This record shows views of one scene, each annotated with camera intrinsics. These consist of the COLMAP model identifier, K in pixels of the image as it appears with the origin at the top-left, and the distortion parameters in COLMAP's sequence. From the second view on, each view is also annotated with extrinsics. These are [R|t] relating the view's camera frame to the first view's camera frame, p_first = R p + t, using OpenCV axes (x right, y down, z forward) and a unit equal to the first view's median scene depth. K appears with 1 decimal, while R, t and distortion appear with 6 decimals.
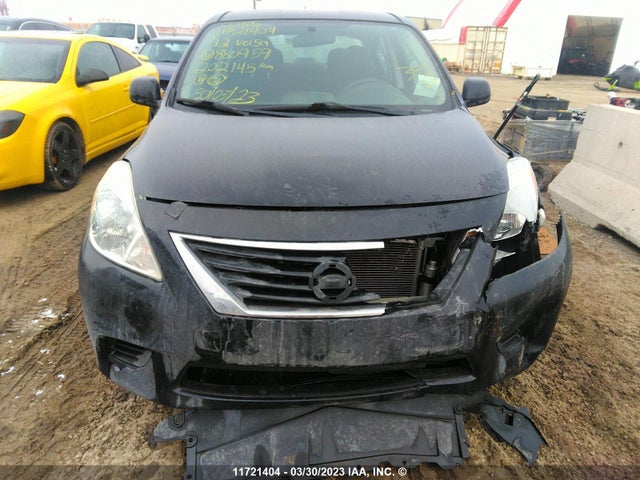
lens RADIAL K [[503.8, 0, 320.0], [0, 503.8, 240.0], [0, 0, 1]] dist [0.043061, -0.046688]
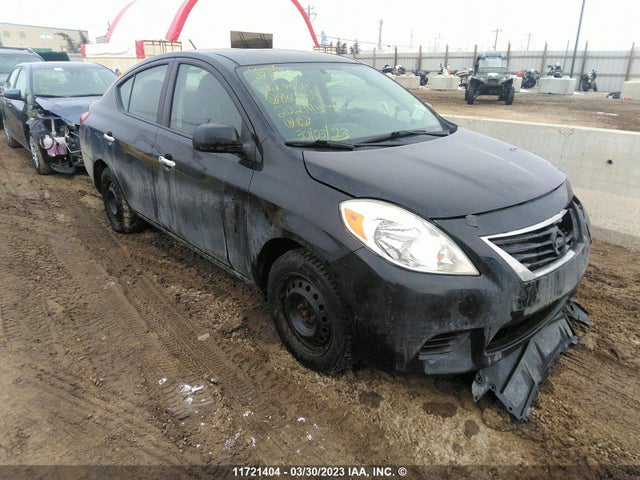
lens RADIAL K [[503.8, 0, 320.0], [0, 503.8, 240.0], [0, 0, 1]] dist [0.043061, -0.046688]
pose [[0.780268, -0.236519, 0.579000, -1.367210], [0.244906, 0.967357, 0.065123, -0.193449], [-0.575502, 0.090987, 0.812723, 0.143065]]
